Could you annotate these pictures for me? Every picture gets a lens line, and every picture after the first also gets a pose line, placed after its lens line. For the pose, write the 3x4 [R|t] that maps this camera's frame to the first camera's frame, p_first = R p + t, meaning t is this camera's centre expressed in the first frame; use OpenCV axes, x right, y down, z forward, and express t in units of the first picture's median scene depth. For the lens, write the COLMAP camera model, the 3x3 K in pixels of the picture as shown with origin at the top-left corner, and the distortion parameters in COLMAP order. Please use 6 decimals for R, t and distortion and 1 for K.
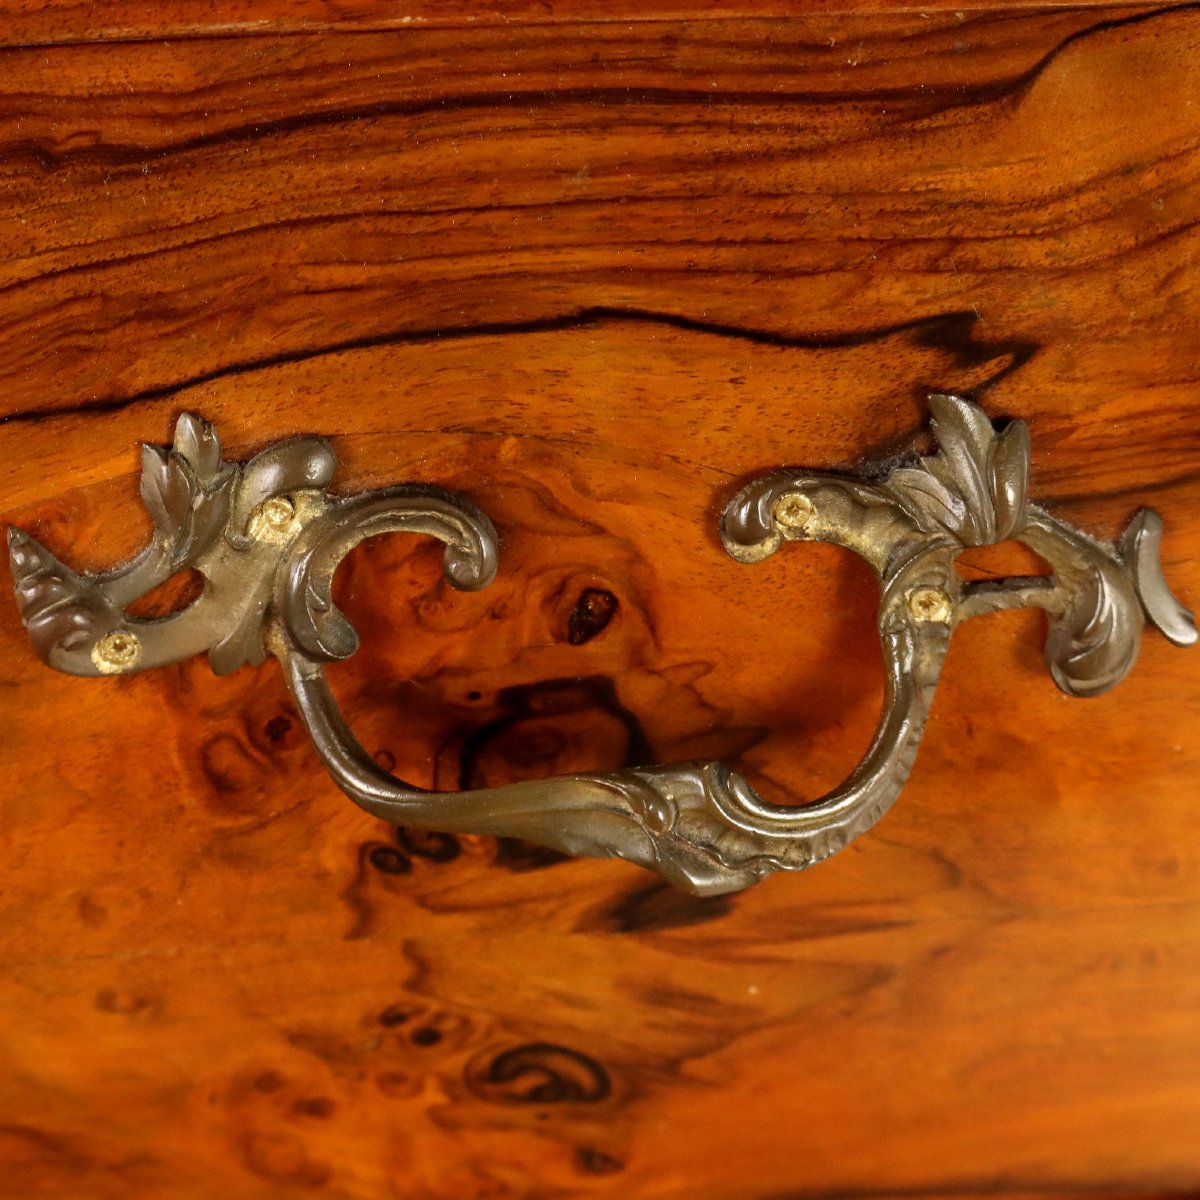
lens RADIAL K [[3347.5, 0, 600.0], [0, 3347.5, 600.0], [0, 0, 1]] dist [0.012416, 0.410950]
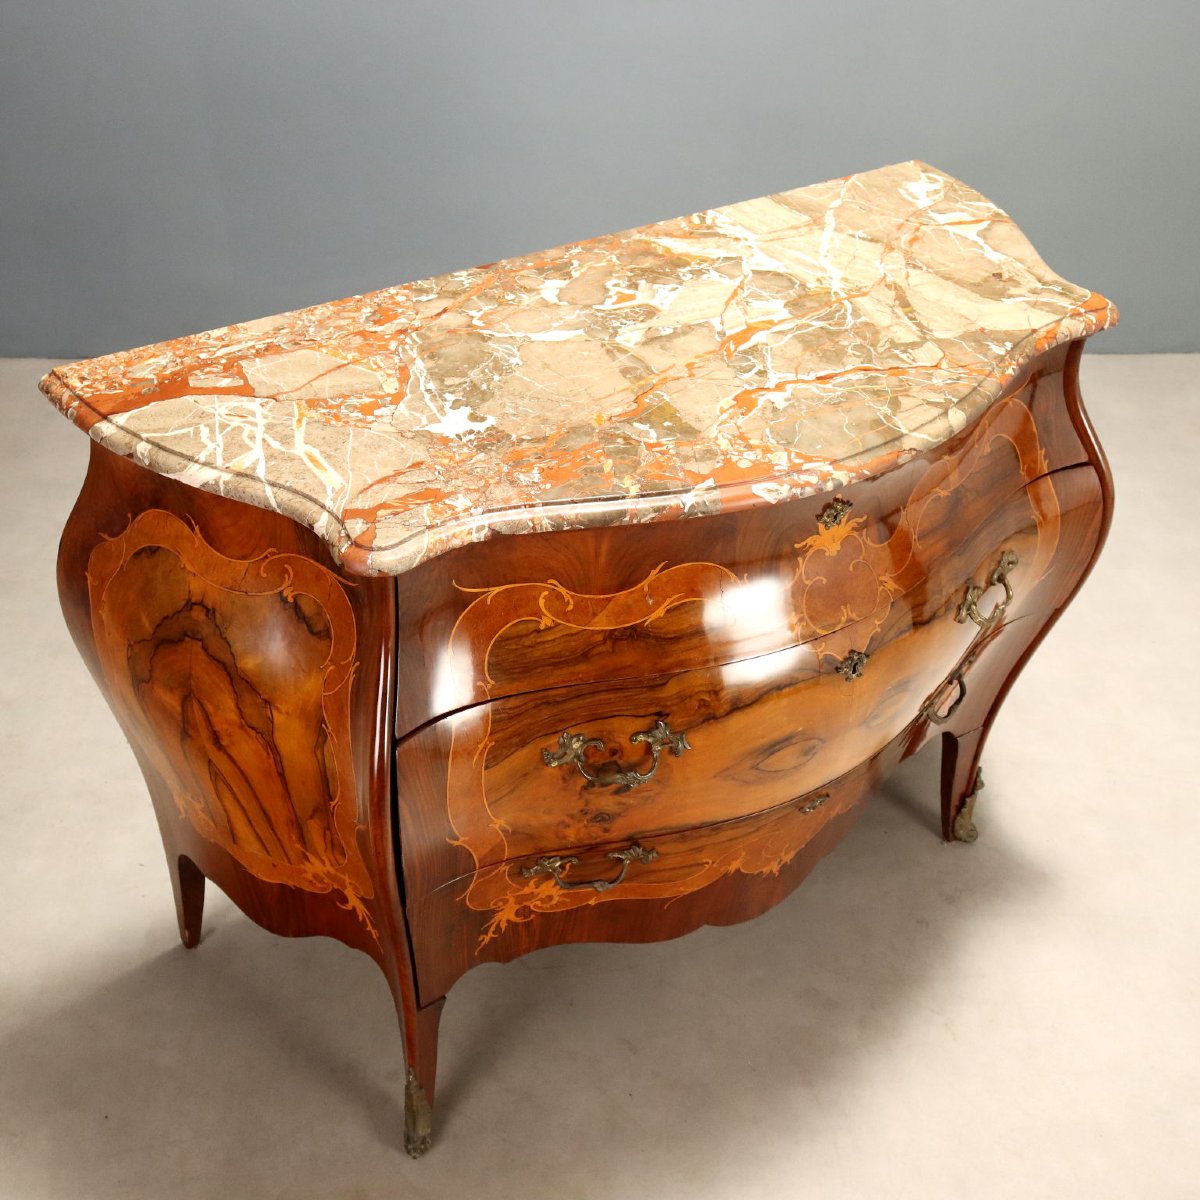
lens RADIAL K [[1482.9, 0, 600.0], [0, 1482.9, 600.0], [0, 0, 1]] dist [-0.012993, 0.013931]
pose [[0.978951, -0.076183, 0.189345, -0.662361], [0.086495, 0.995152, -0.046800, -0.190803], [-0.184862, 0.062192, 0.980795, -2.387314]]
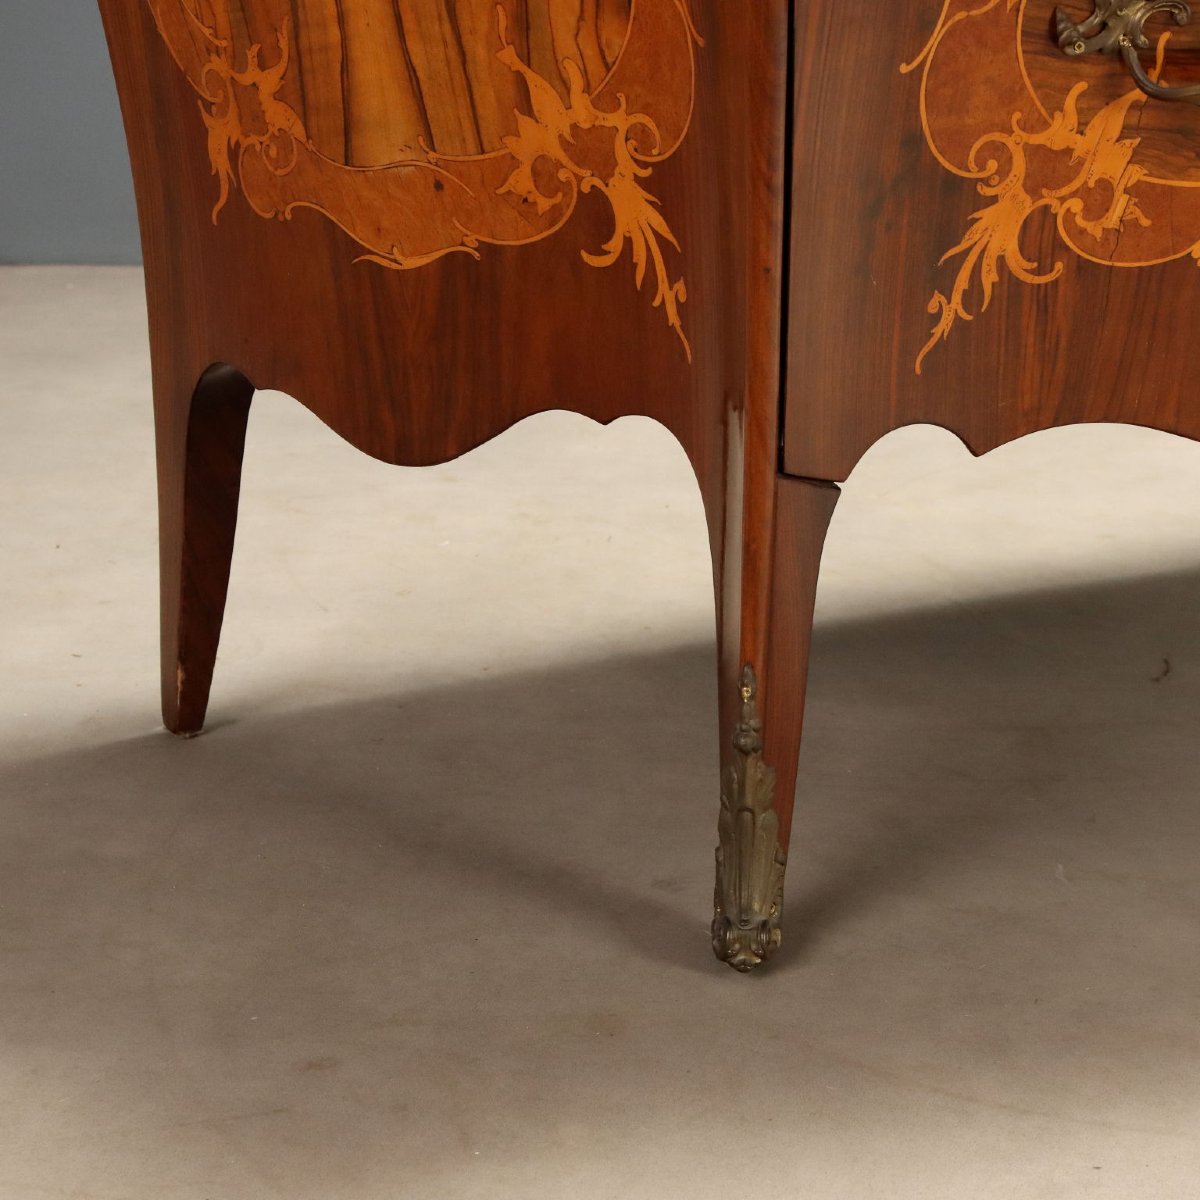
lens RADIAL K [[2661.4, 0, 600.0], [0, 2661.4, 600.0], [0, 0, 1]] dist [-0.016390, 0.091689]
pose [[0.992664, -0.002795, 0.120875, -1.004094], [0.050564, 0.917704, -0.394033, 1.892572], [-0.109826, 0.397254, 0.911113, -0.891721]]
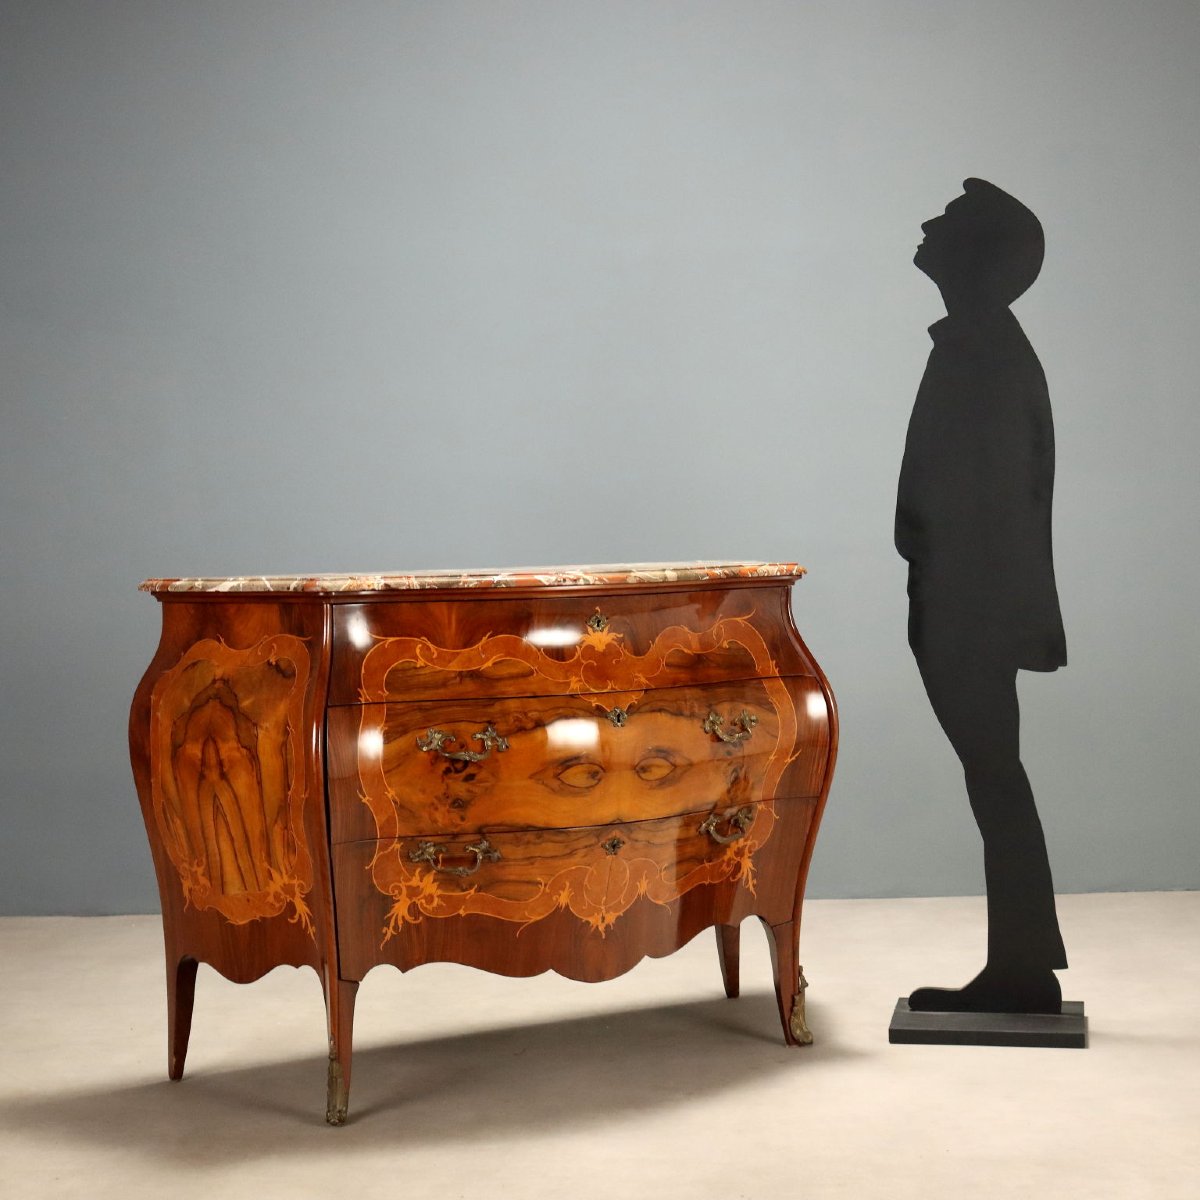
lens RADIAL K [[2224.7, 0, 600.0], [0, 2224.7, 600.0], [0, 0, 1]] dist [-0.001952, -0.164192]
pose [[0.990106, -0.006589, 0.140167, -0.667801], [0.090967, 0.790705, -0.605401, 4.739913], [-0.106842, 0.612162, 0.783481, -6.016810]]
